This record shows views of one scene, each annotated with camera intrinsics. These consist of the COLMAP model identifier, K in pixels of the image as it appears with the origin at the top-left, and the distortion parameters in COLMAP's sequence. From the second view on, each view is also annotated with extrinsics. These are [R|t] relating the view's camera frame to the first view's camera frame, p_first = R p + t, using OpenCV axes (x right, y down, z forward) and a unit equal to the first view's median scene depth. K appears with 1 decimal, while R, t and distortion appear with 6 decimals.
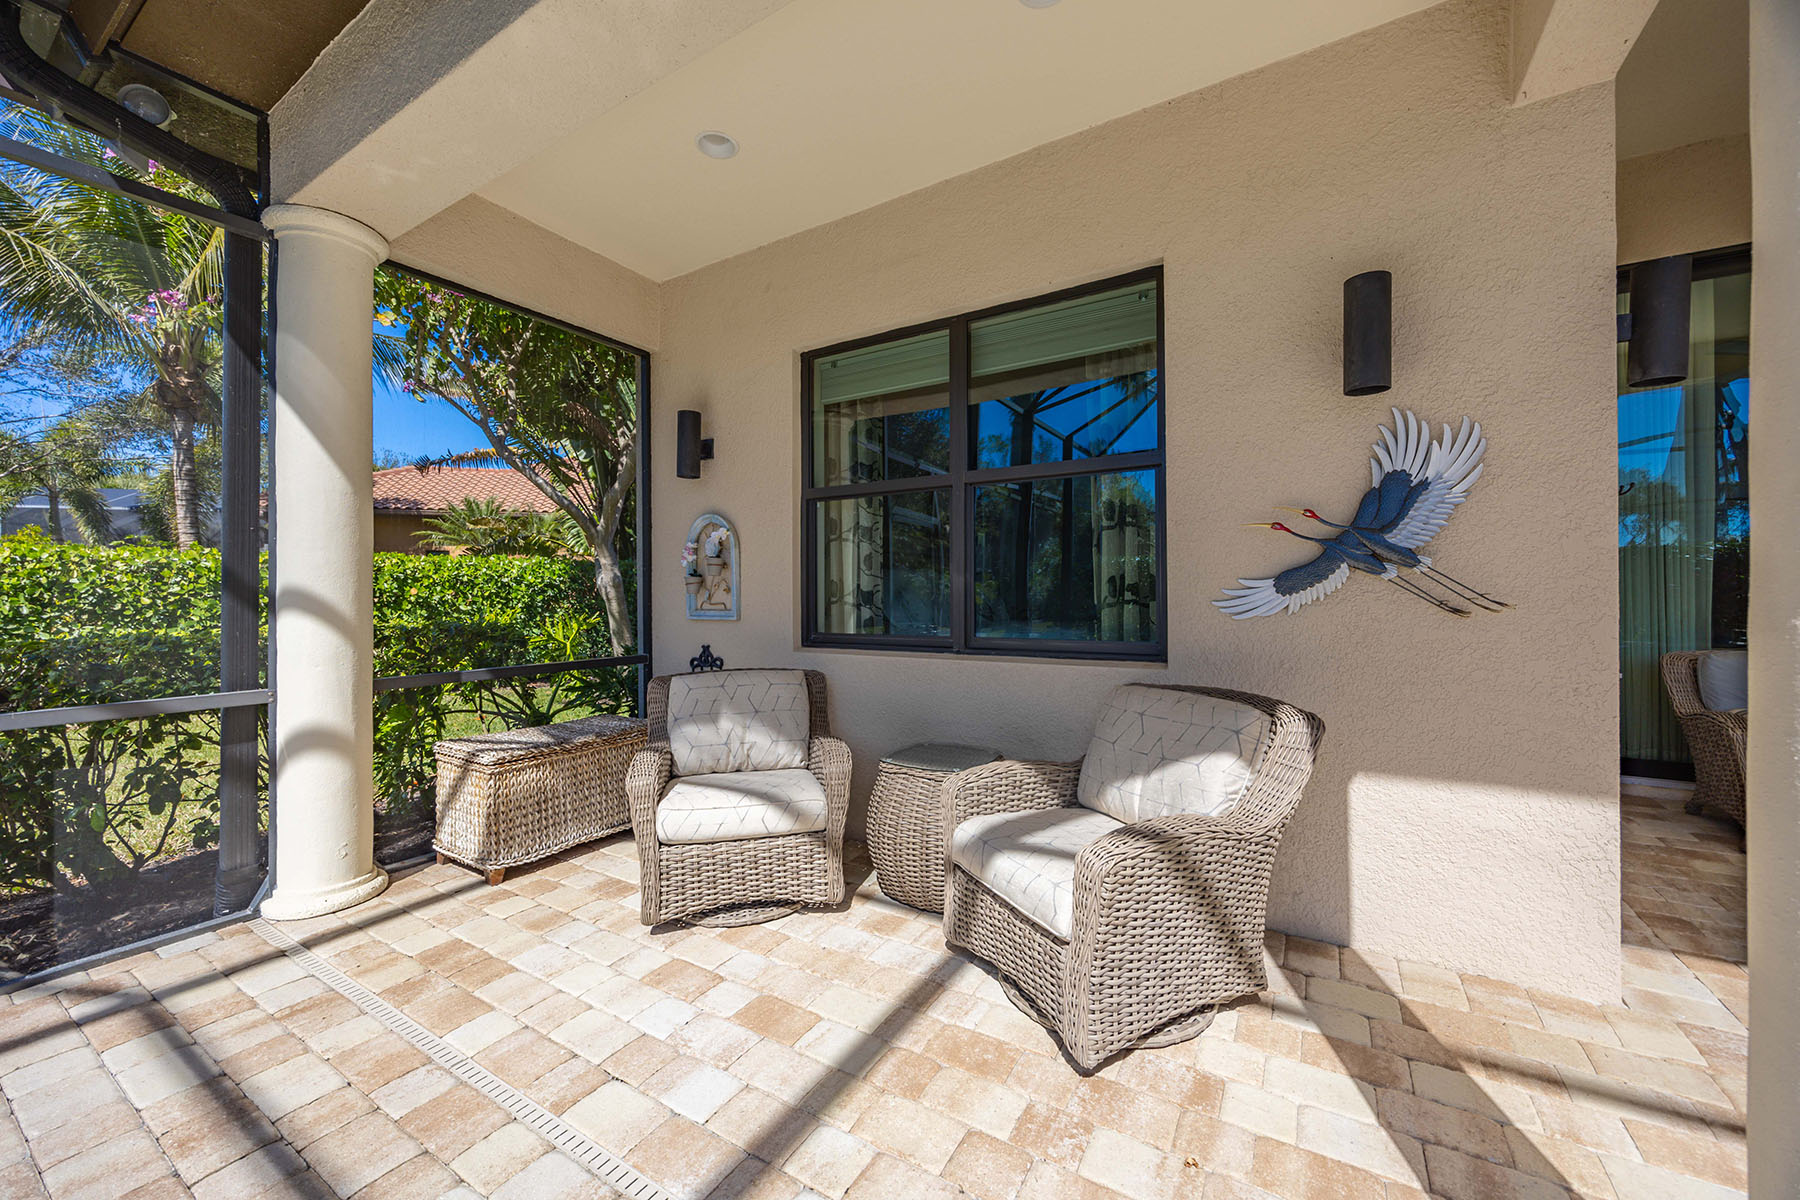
lens RADIAL K [[689.1, 0, 904.7], [0, 689.1, 598.2], [0, 0, 1]] dist [-0.007079, 0.000180]
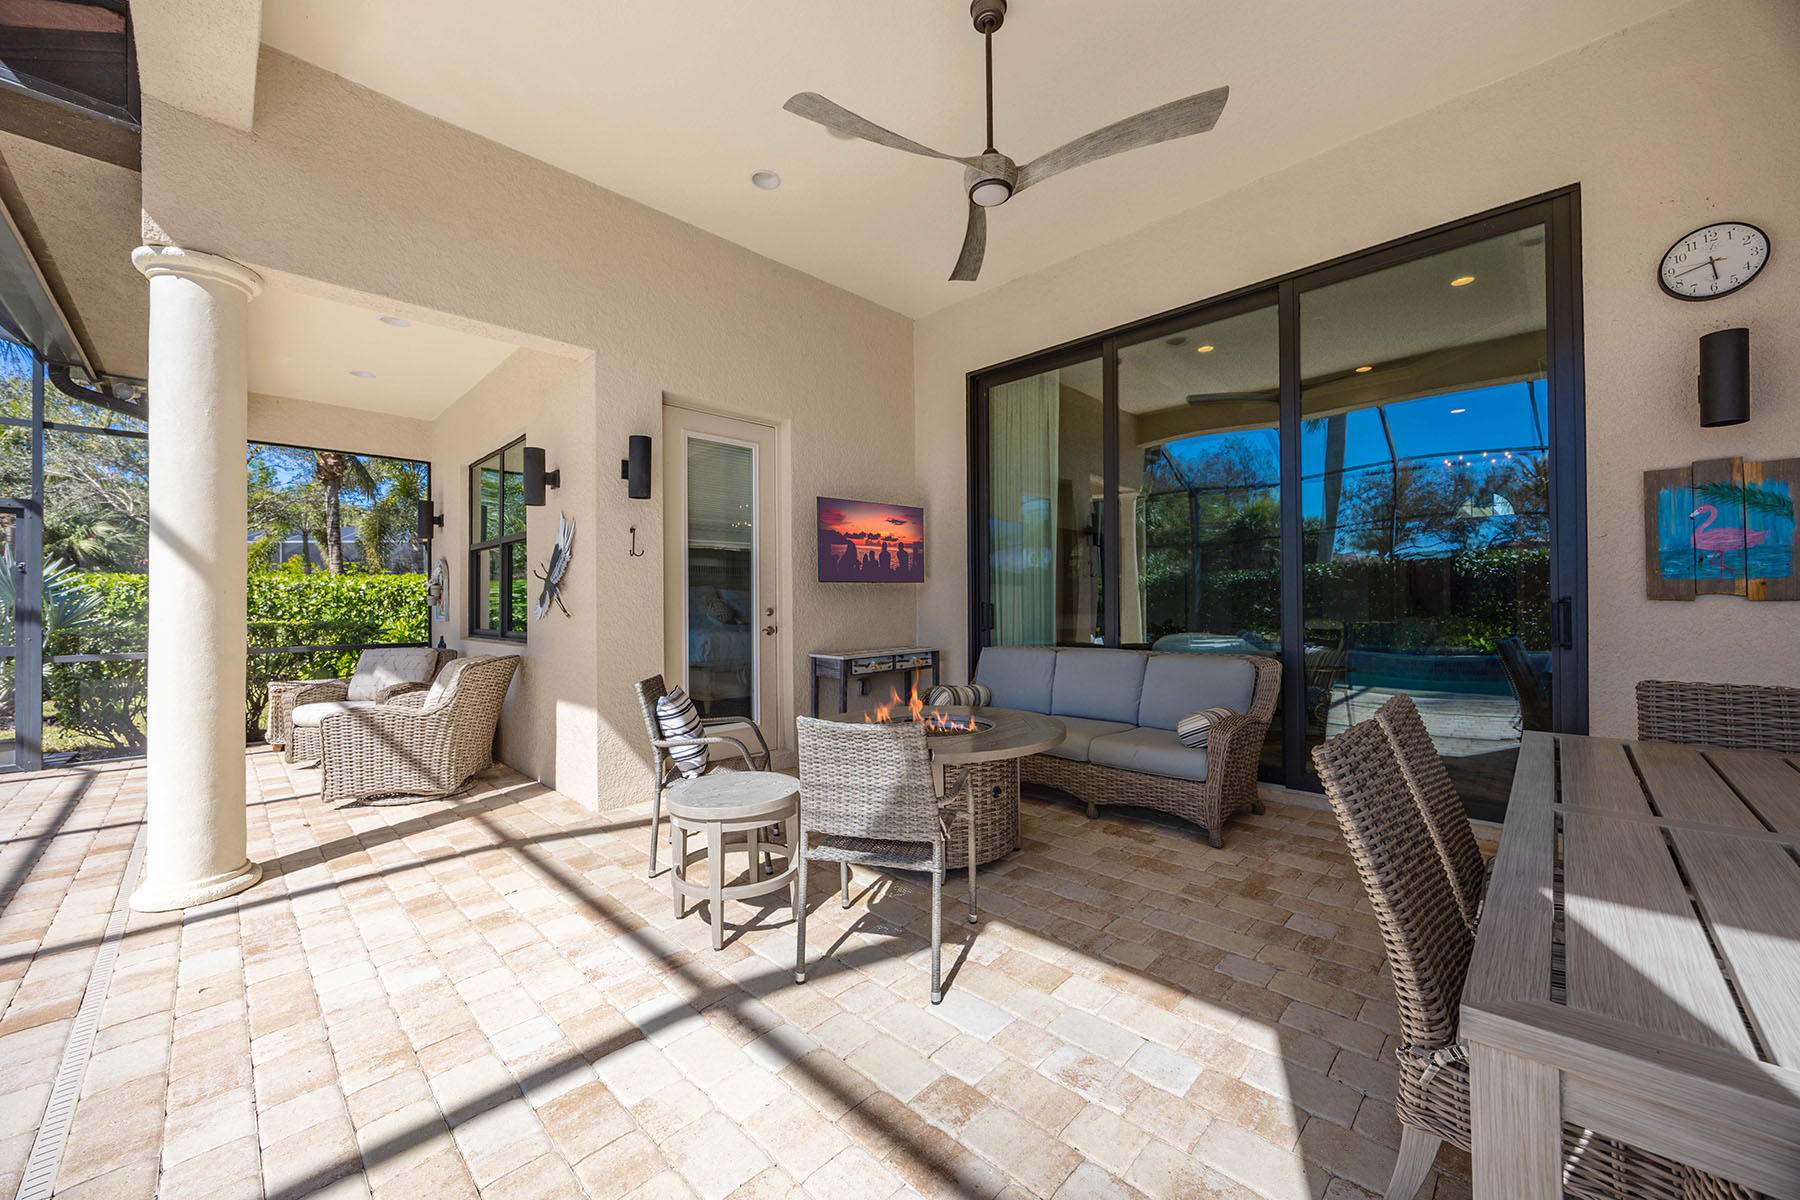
lens RADIAL K [[689.1, 0, 901.8], [0, 689.1, 594.5], [0, 0, 1]] dist [-0.007079, 0.000180]
pose [[0.971763, -0.007413, -0.235842, 0.602363], [0.004782, 0.999920, -0.011725, -0.004598], [0.235910, 0.010266, 0.971721, -0.191923]]
